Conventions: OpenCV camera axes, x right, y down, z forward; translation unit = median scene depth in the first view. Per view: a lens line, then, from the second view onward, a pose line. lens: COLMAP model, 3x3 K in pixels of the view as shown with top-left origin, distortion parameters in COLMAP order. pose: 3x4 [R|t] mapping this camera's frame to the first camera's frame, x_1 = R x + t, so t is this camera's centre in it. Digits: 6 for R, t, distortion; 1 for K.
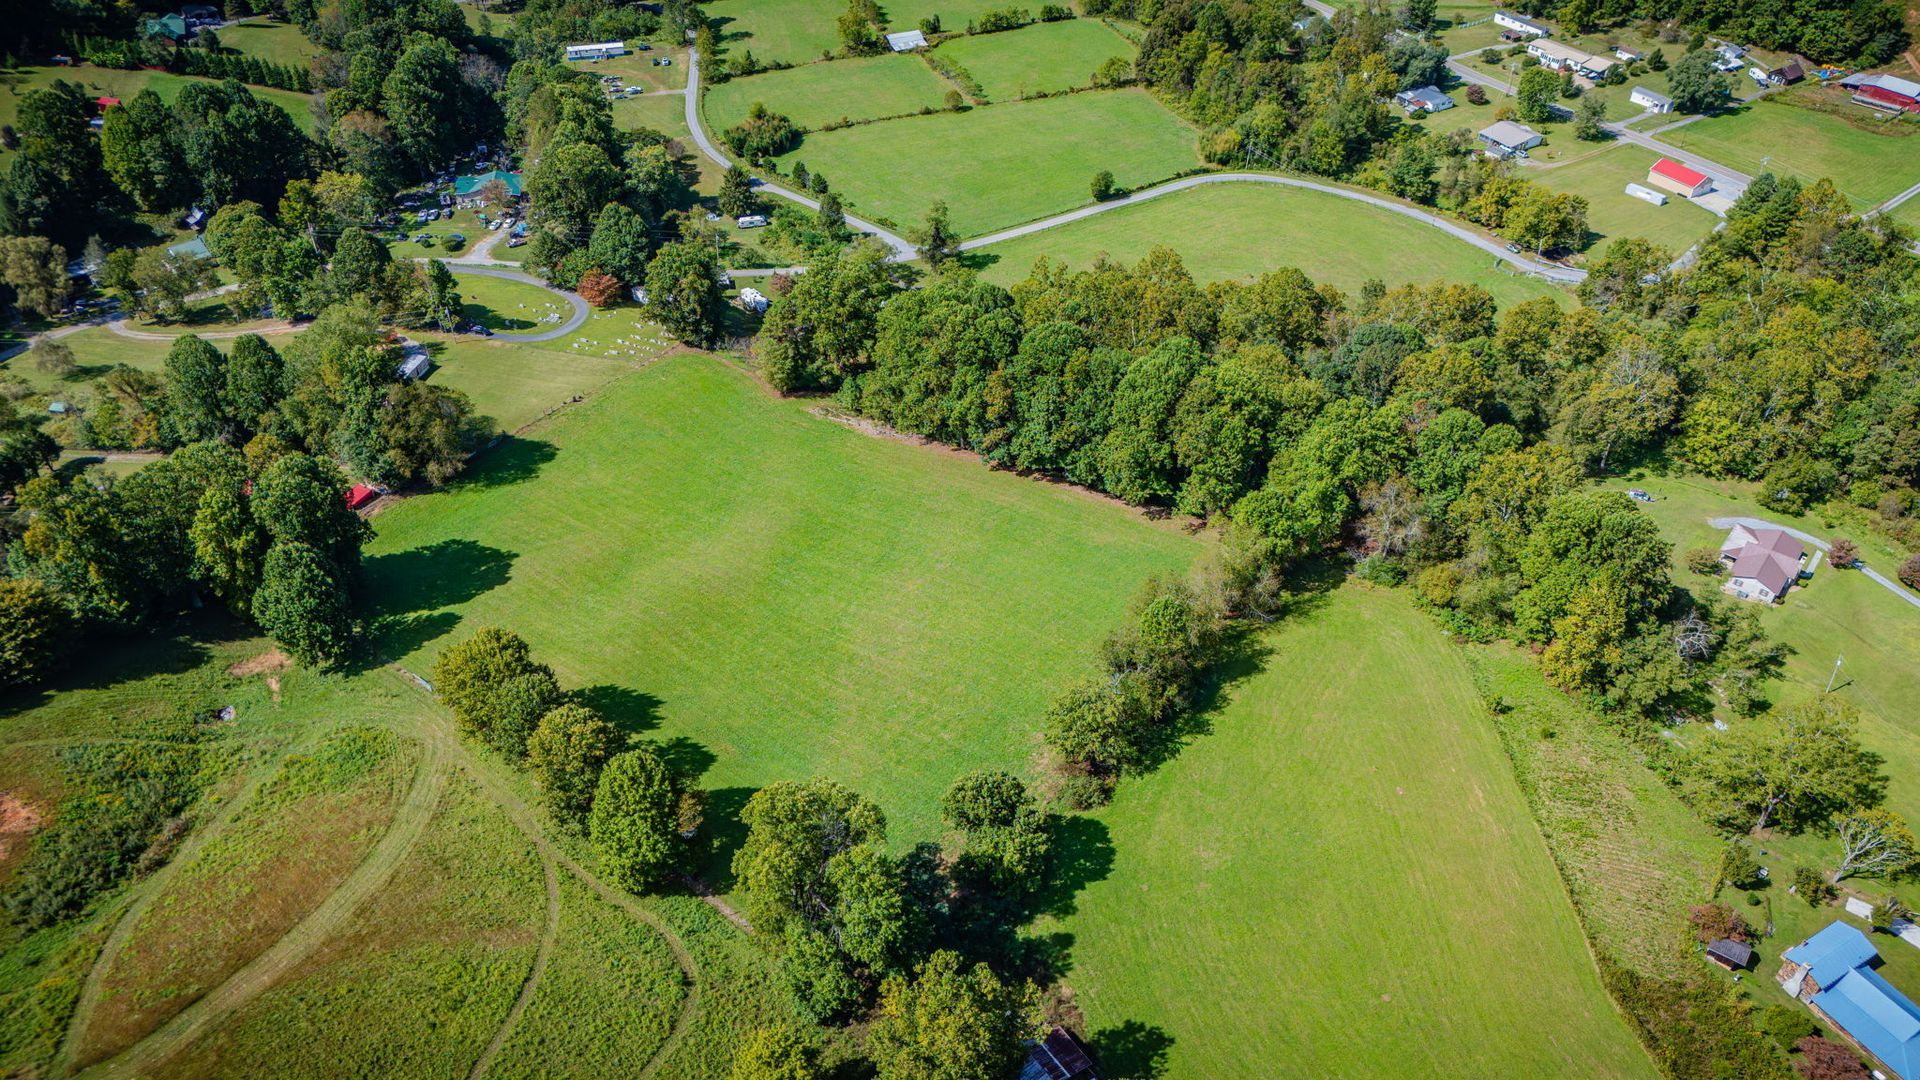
lens RADIAL K [[1413.3, 0, 954.5], [0, 1413.3, 544.3], [0, 0, 1]] dist [0.074811, -0.081284]
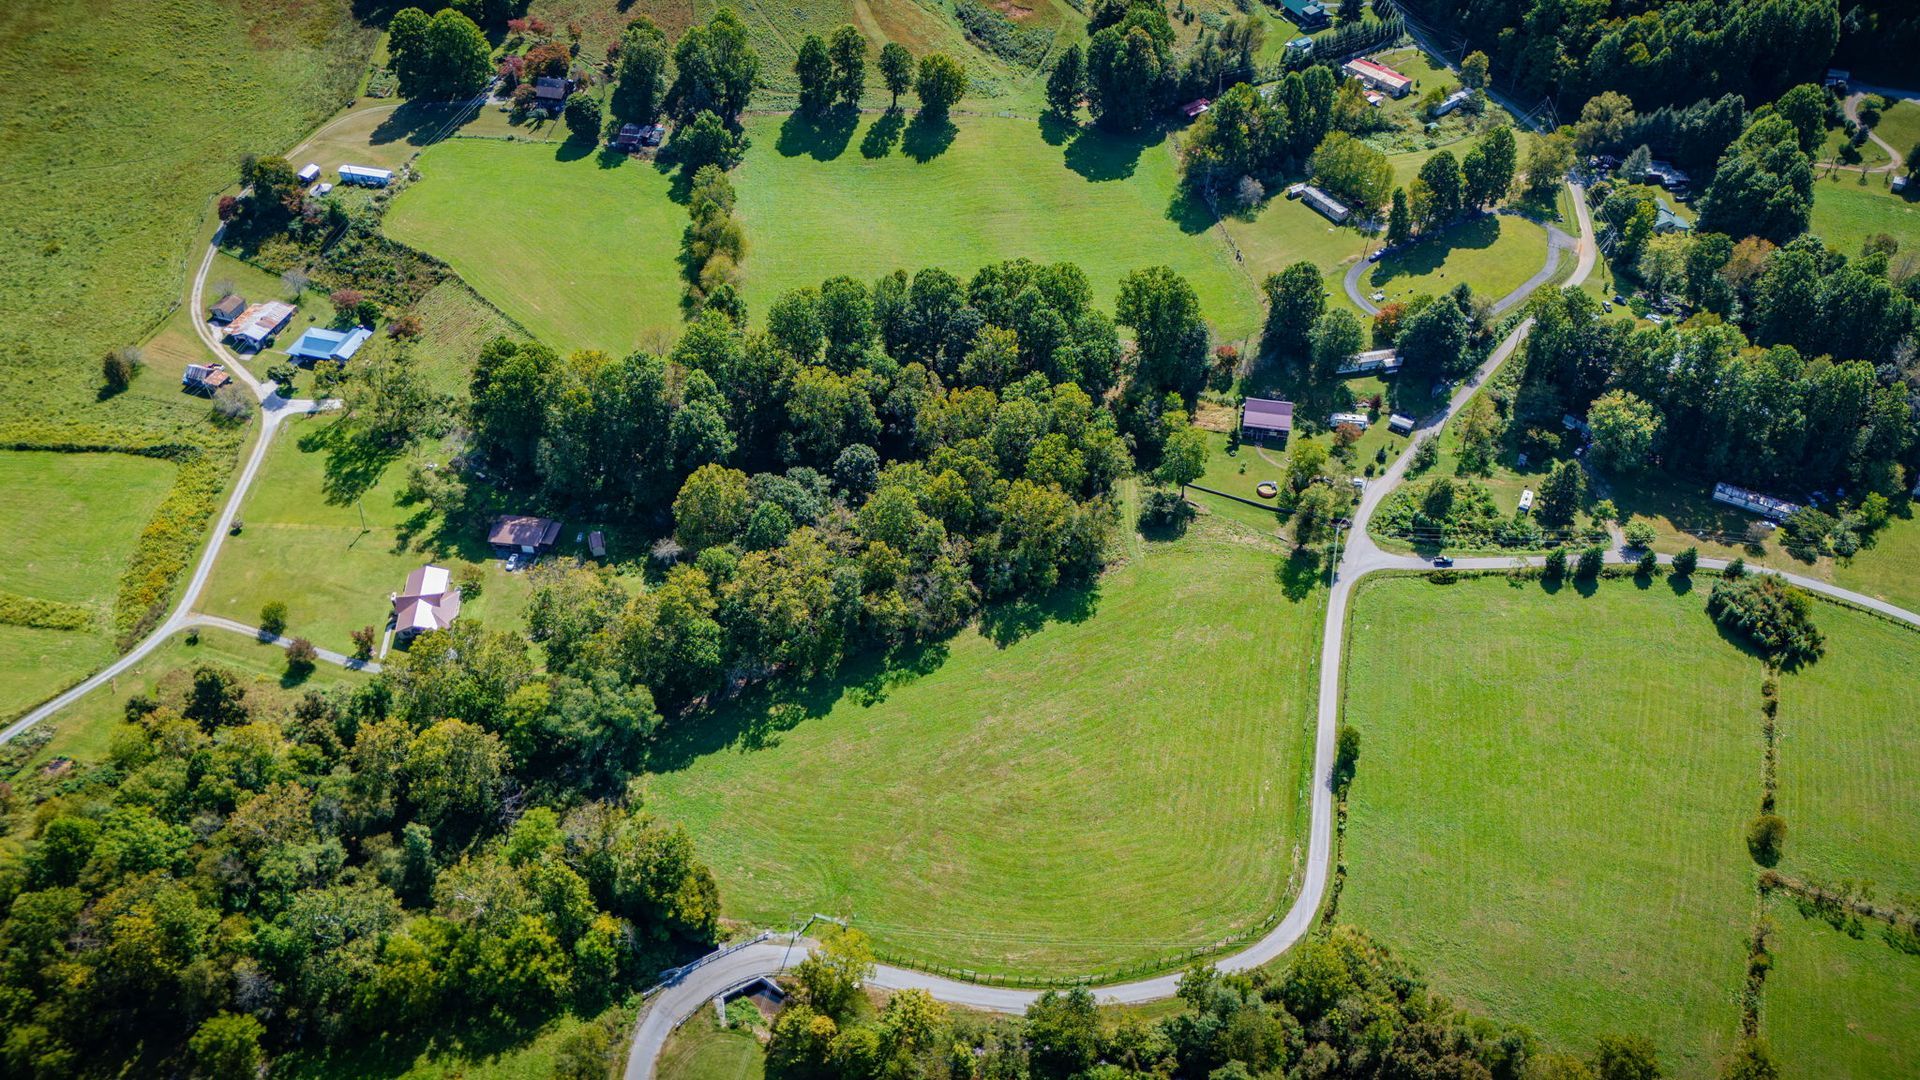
lens RADIAL K [[1413.3, 0, 953.2], [0, 1413.3, 536.9], [0, 0, 1]] dist [0.074811, -0.081284]
pose [[-0.705434, 0.486981, -0.514989, 0.781212], [-0.448835, 0.255411, 0.856337, -1.116624], [0.548554, 0.835233, 0.038398, 1.075033]]
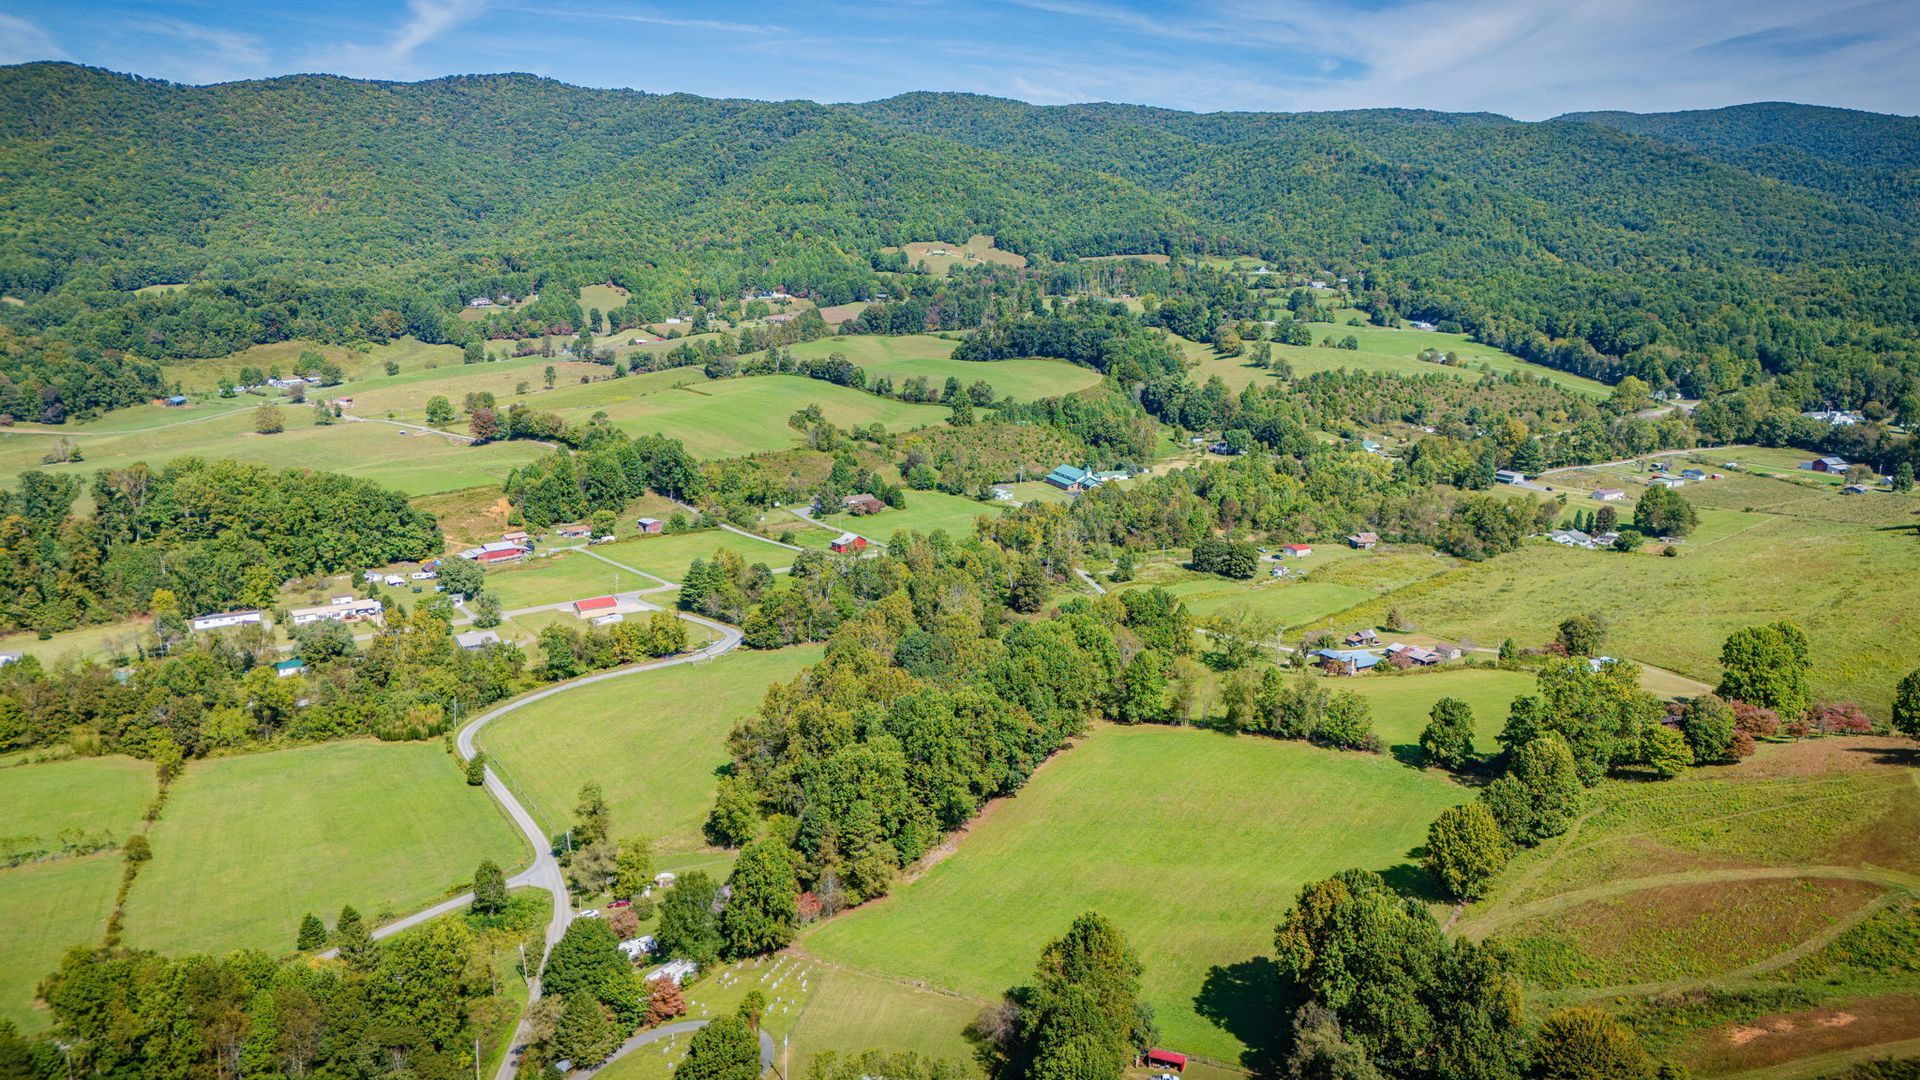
lens RADIAL K [[1413.3, 0, 956.8], [0, 1413.3, 532.0], [0, 0, 1]] dist [0.074811, -0.081284]
pose [[-0.028062, -0.221434, 0.974772, -1.119857], [0.623297, 0.758491, 0.190246, -0.492782], [-0.781482, 0.612910, 0.116735, 0.744523]]
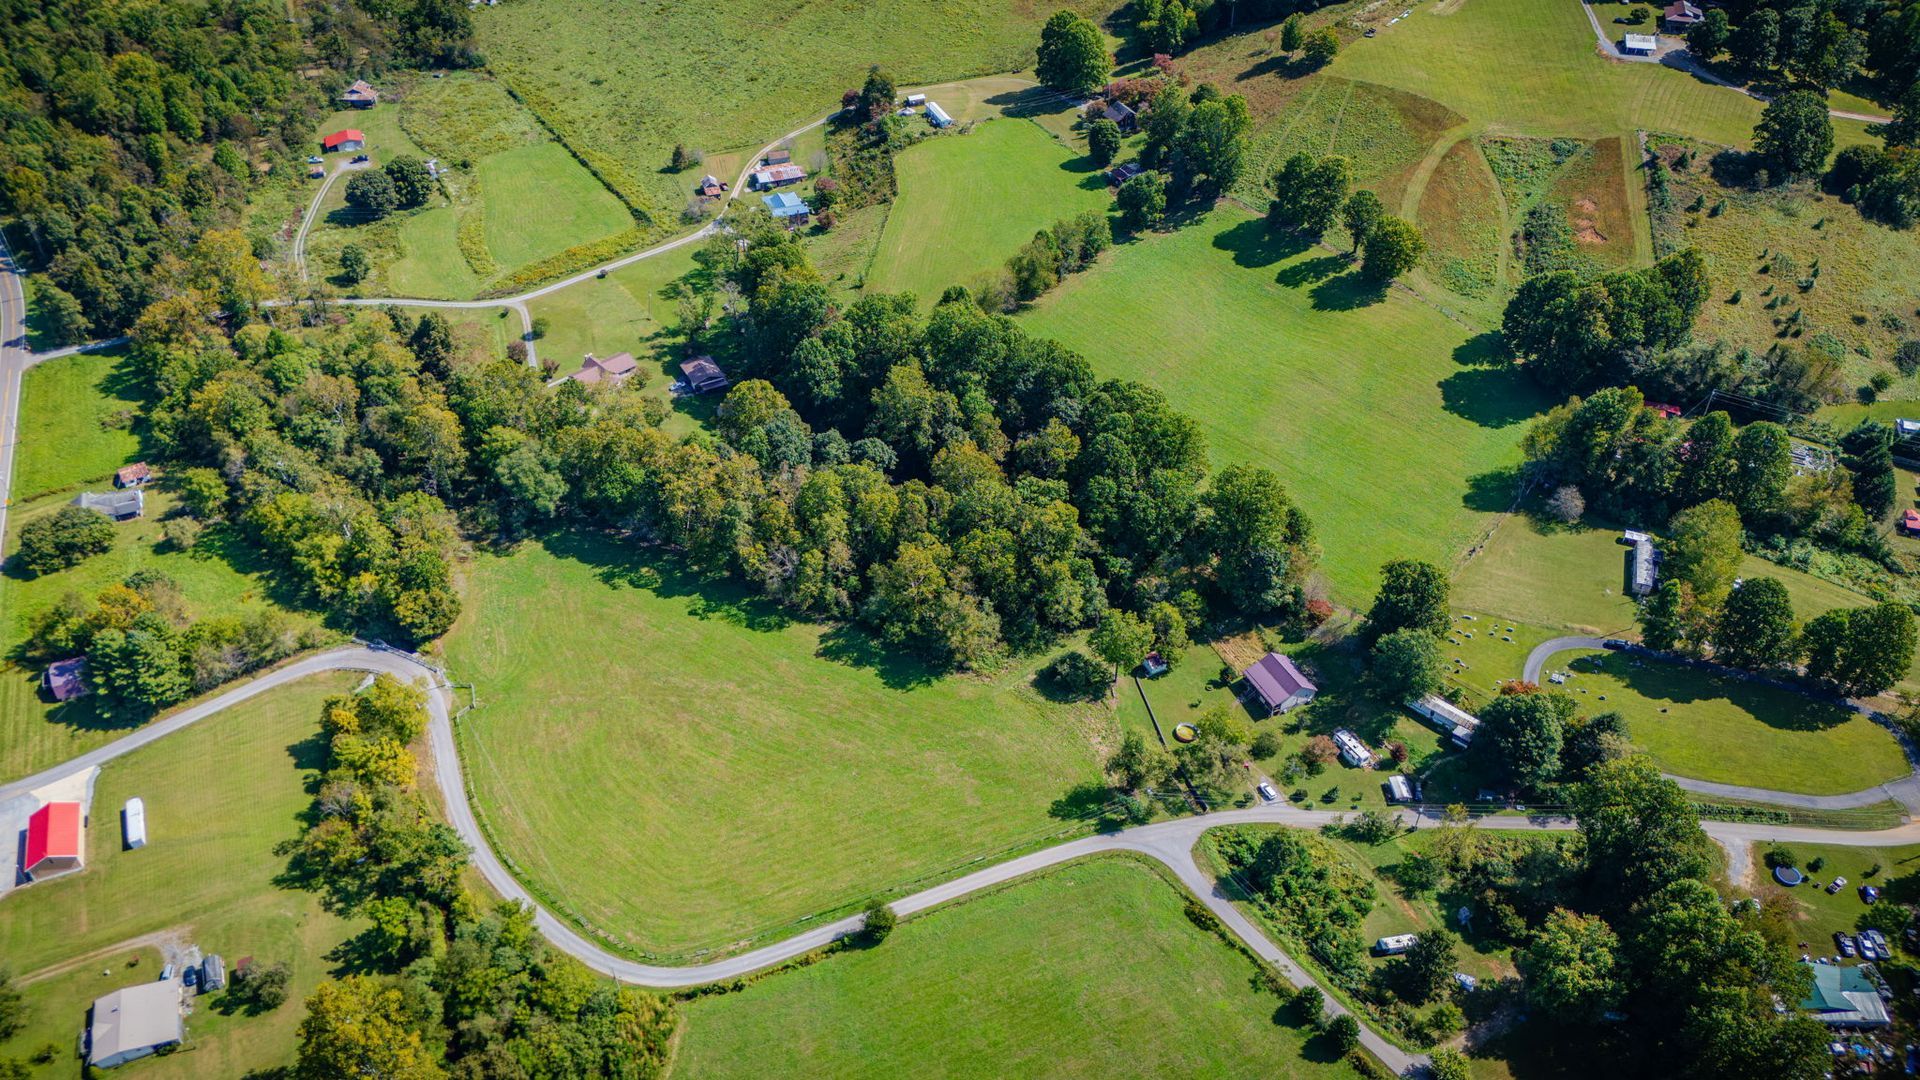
lens RADIAL K [[1413.3, 0, 952.7], [0, 1413.3, 531.6], [0, 0, 1]] dist [0.074811, -0.081284]
pose [[-0.989402, -0.102599, 0.102749, 0.026789], [0.082495, 0.185141, 0.979243, -1.303461], [-0.119492, 0.977341, -0.174715, 1.295129]]
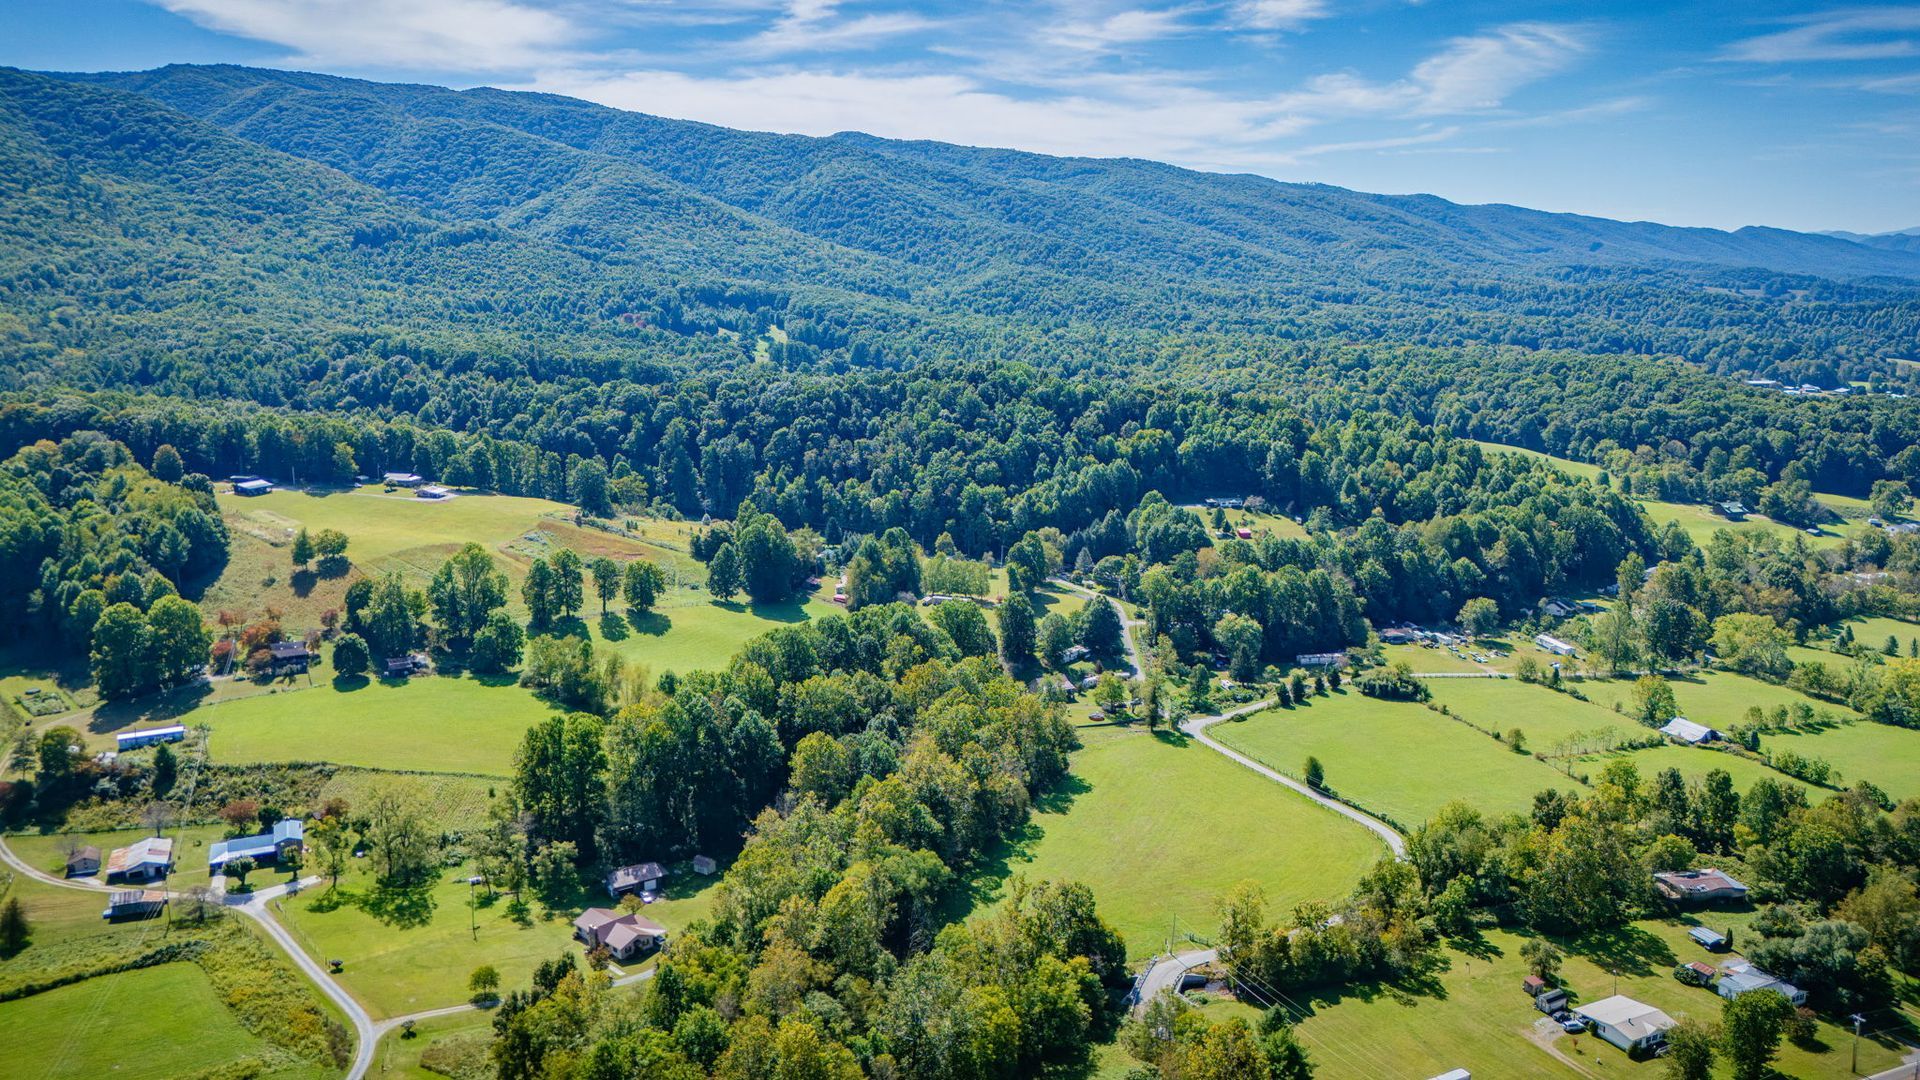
lens RADIAL K [[1413.3, 0, 953.5], [0, 1413.3, 529.9], [0, 0, 1]] dist [0.074811, -0.081284]
pose [[-0.080853, 0.184110, -0.979575, 1.498118], [-0.625599, 0.755723, 0.193673, -0.579059], [0.775944, 0.628480, 0.054077, 0.887270]]
